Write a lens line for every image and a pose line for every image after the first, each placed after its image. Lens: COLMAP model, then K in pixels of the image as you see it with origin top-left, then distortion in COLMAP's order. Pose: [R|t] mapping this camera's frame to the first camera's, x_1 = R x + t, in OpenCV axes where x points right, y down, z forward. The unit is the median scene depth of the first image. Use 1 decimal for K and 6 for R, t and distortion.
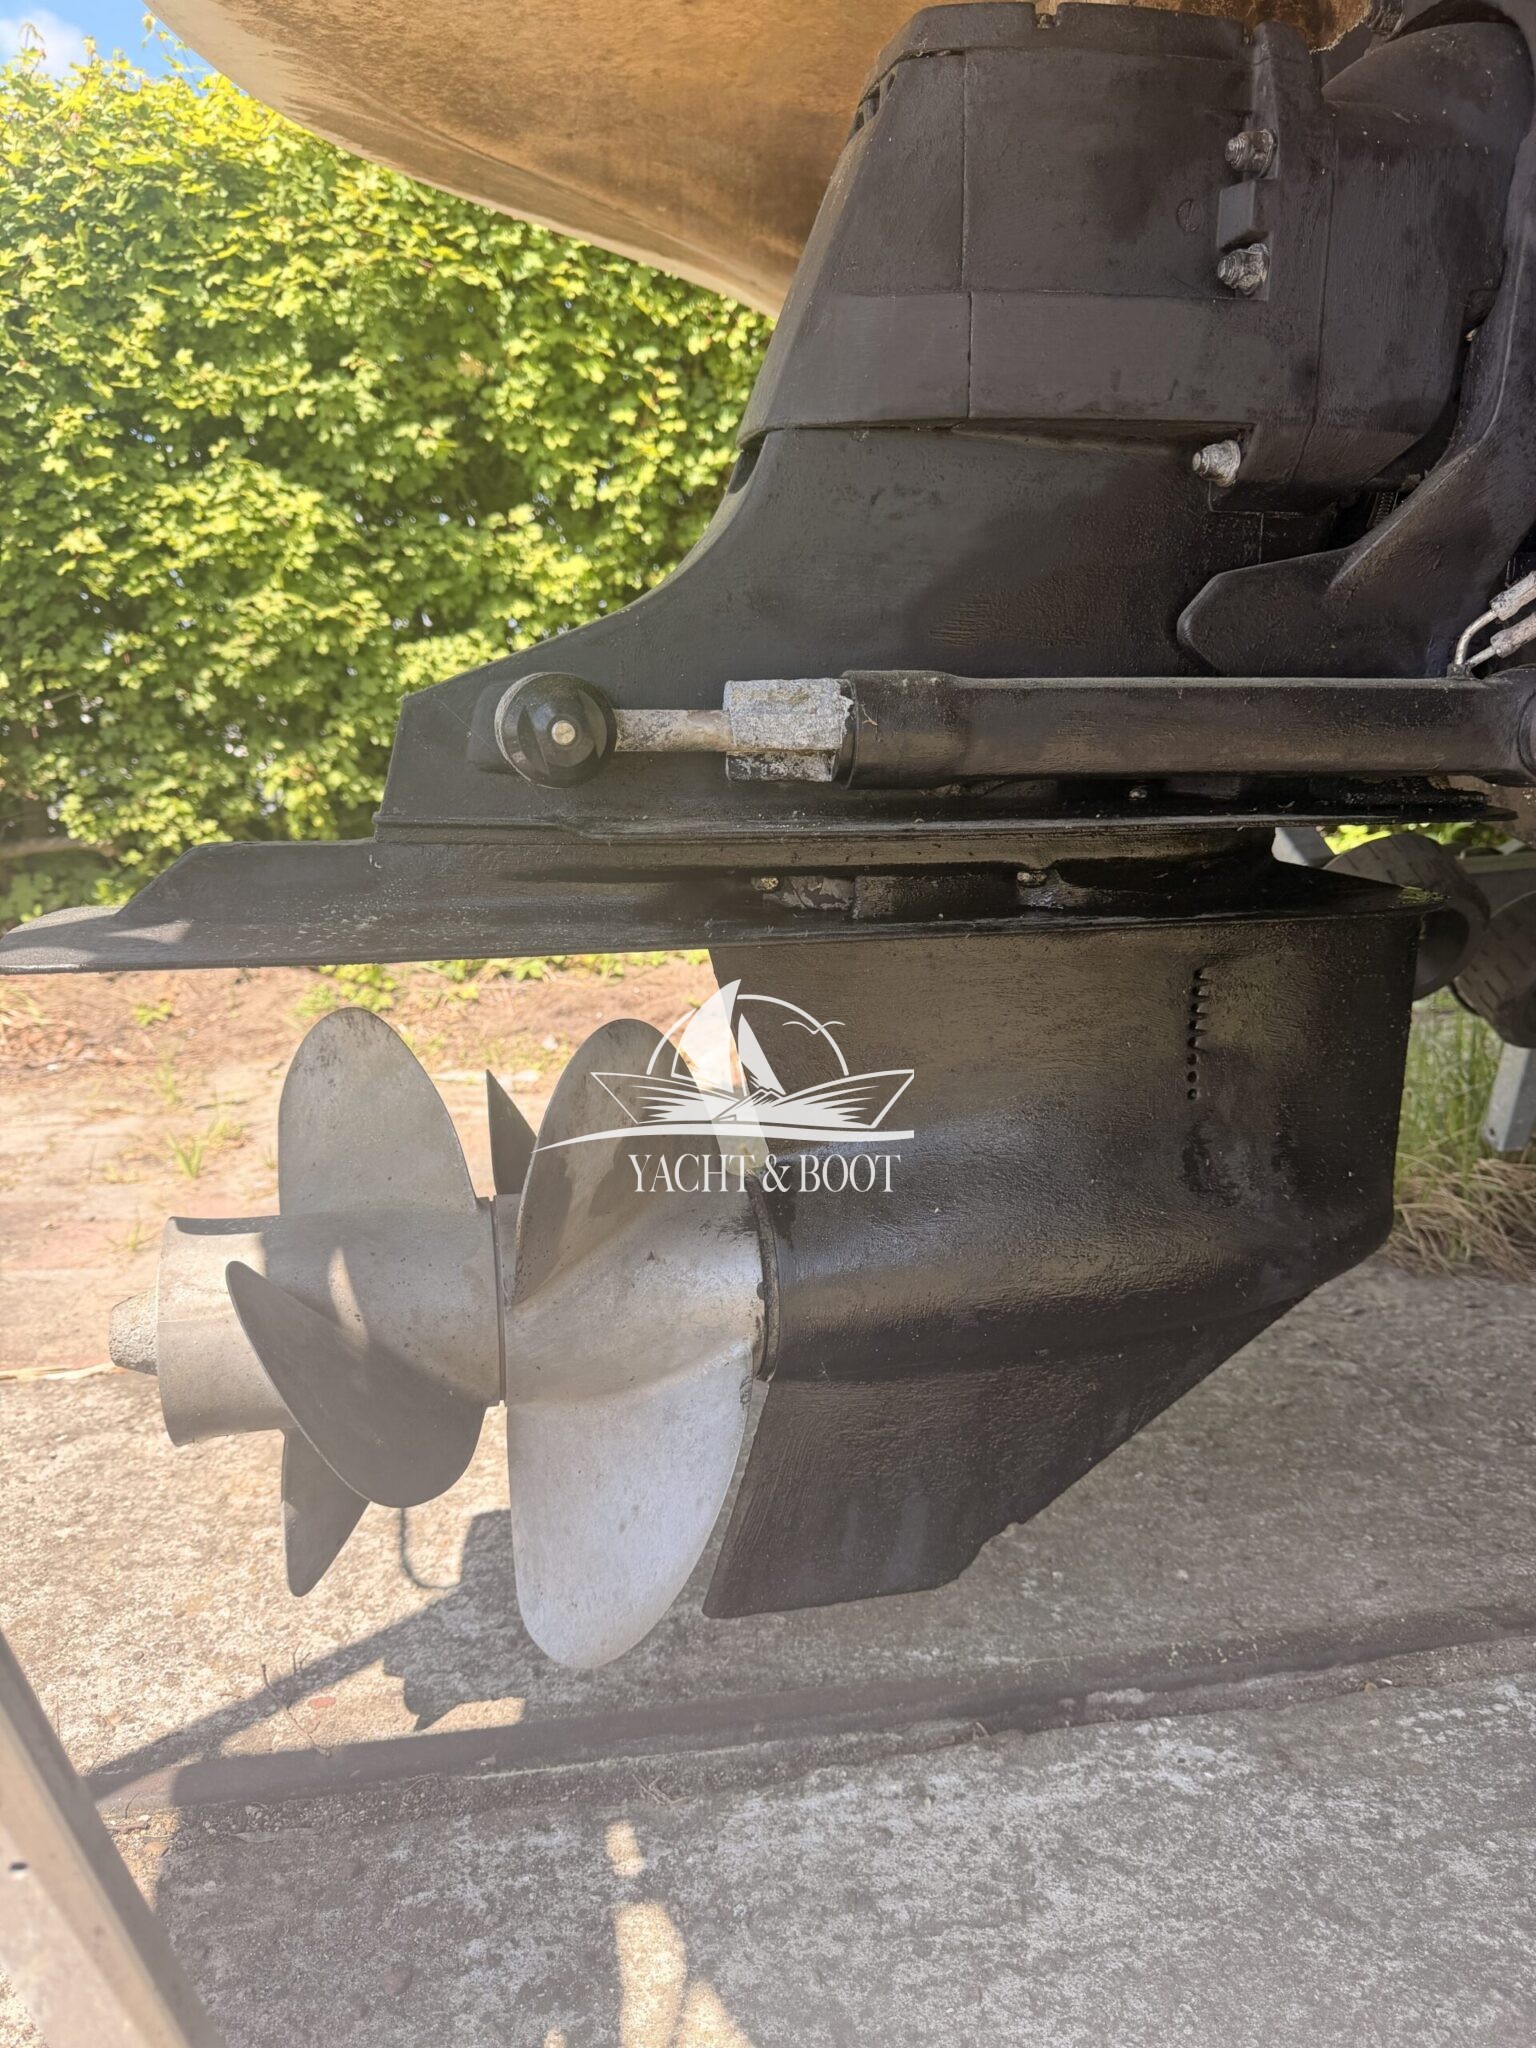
lens RADIAL K [[1451.7, 0, 768.0], [0, 1451.7, 1024.0], [0, 0, 1]] dist [-0.000148, -0.007138]
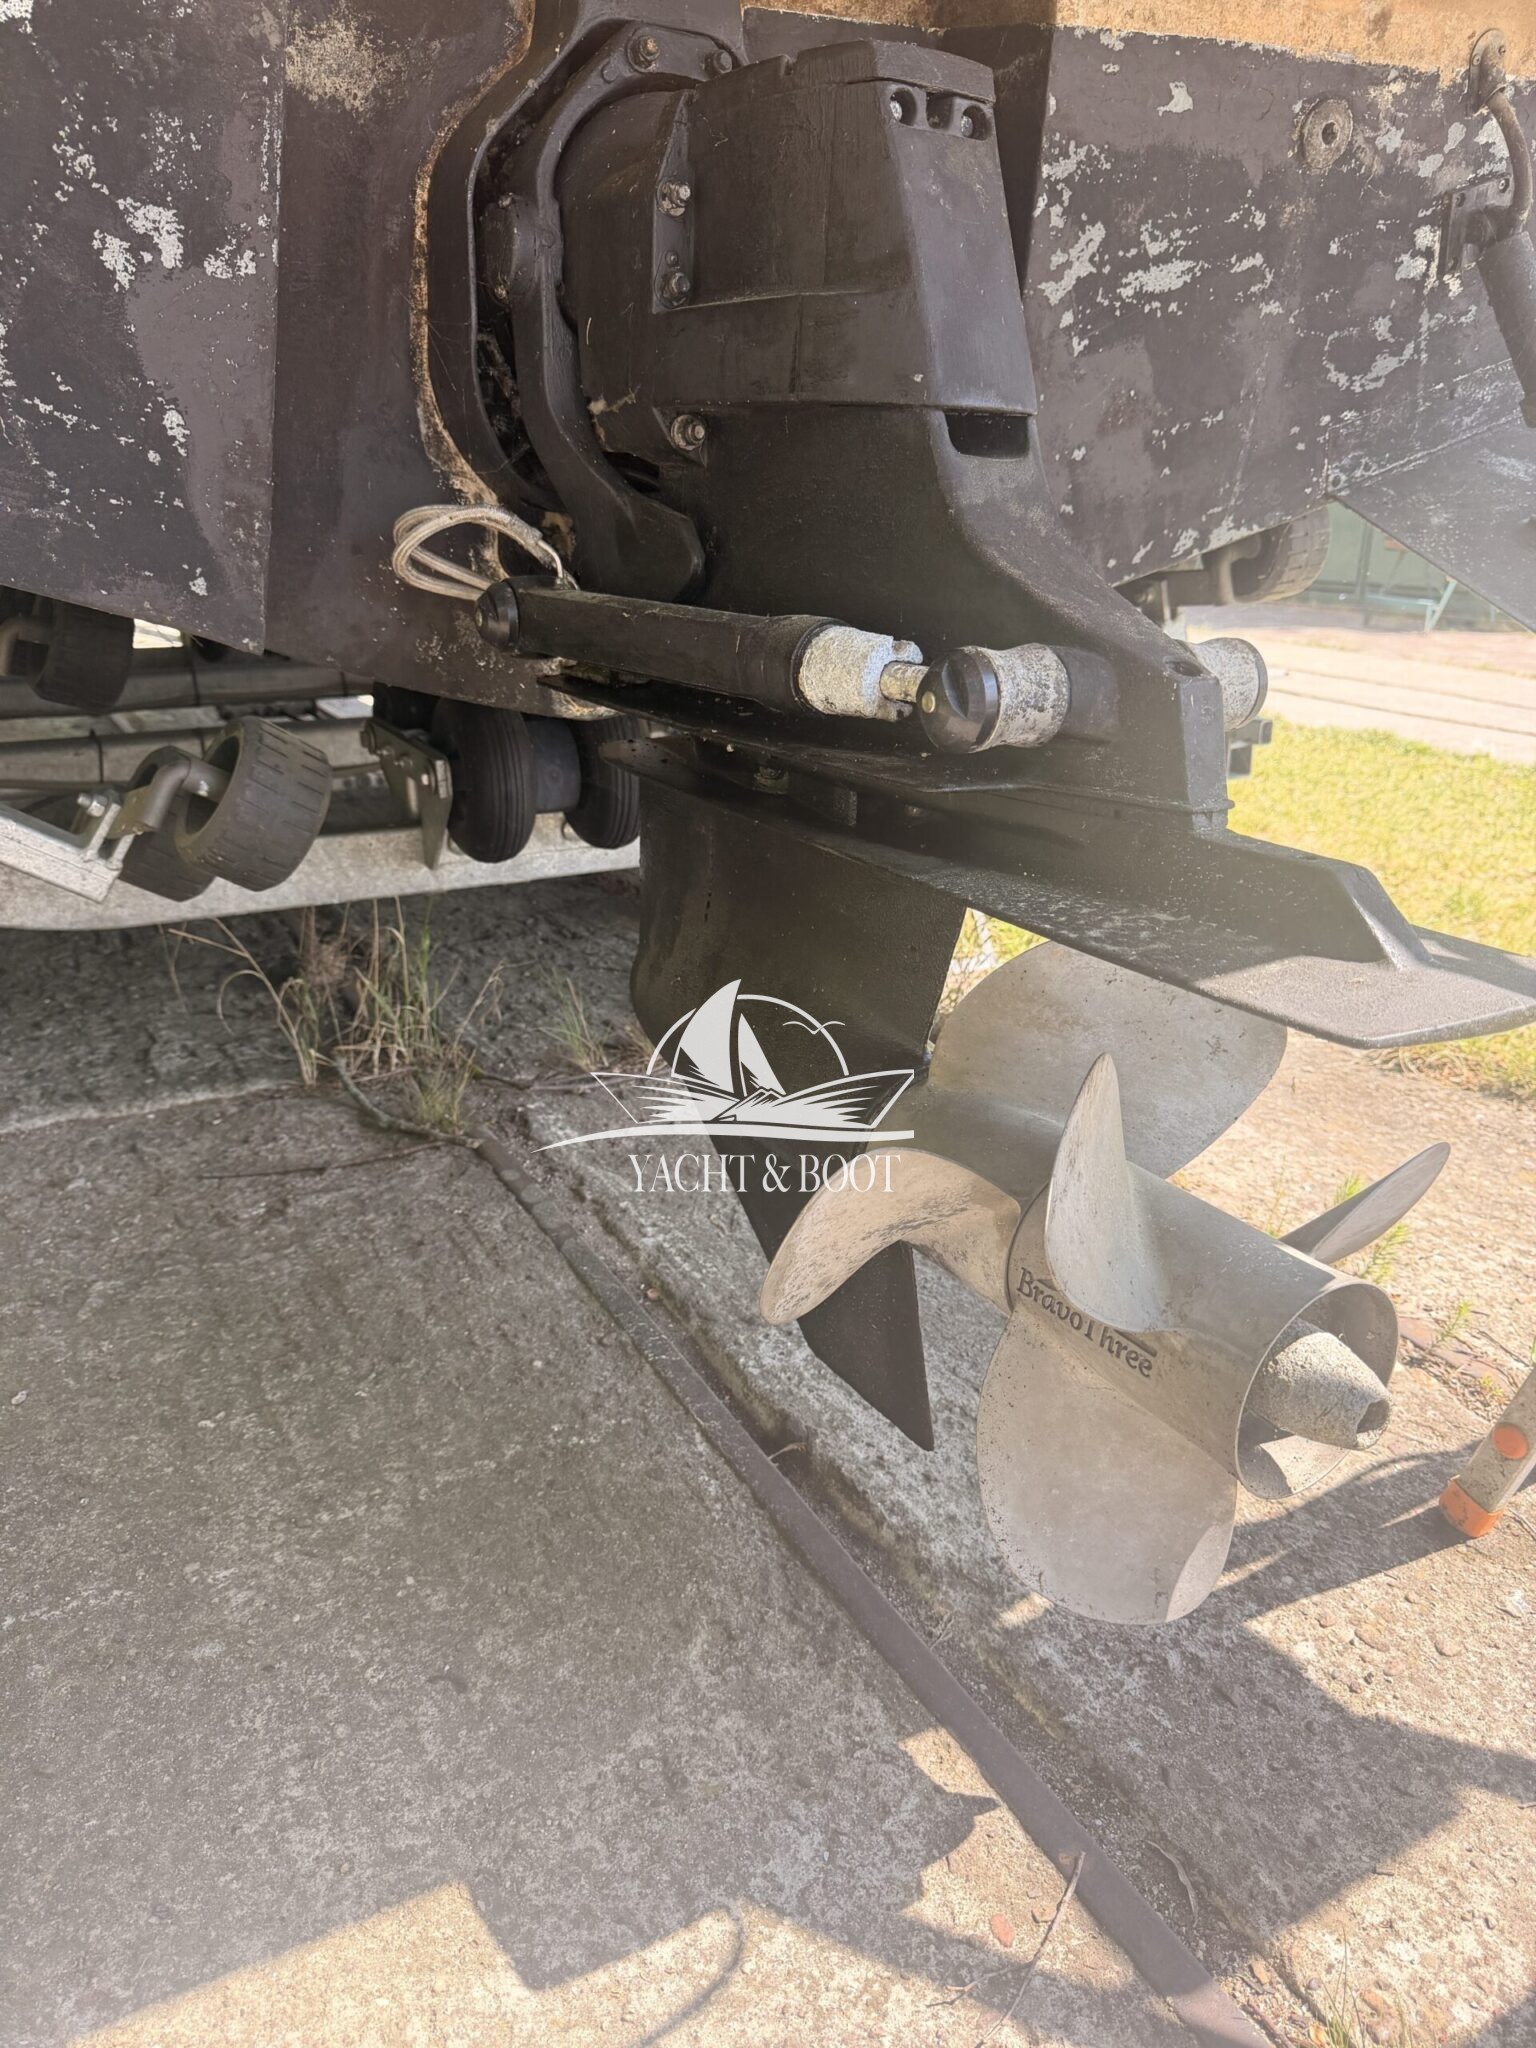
lens RADIAL K [[1451.7, 0, 768.0], [0, 1451.7, 1024.0], [0, 0, 1]] dist [-0.000148, -0.007138]
pose [[-0.305684, -0.337127, 0.890451, -0.802579], [0.197973, 0.892272, 0.405779, -0.335368], [-0.931324, 0.300326, -0.206011, 1.112525]]
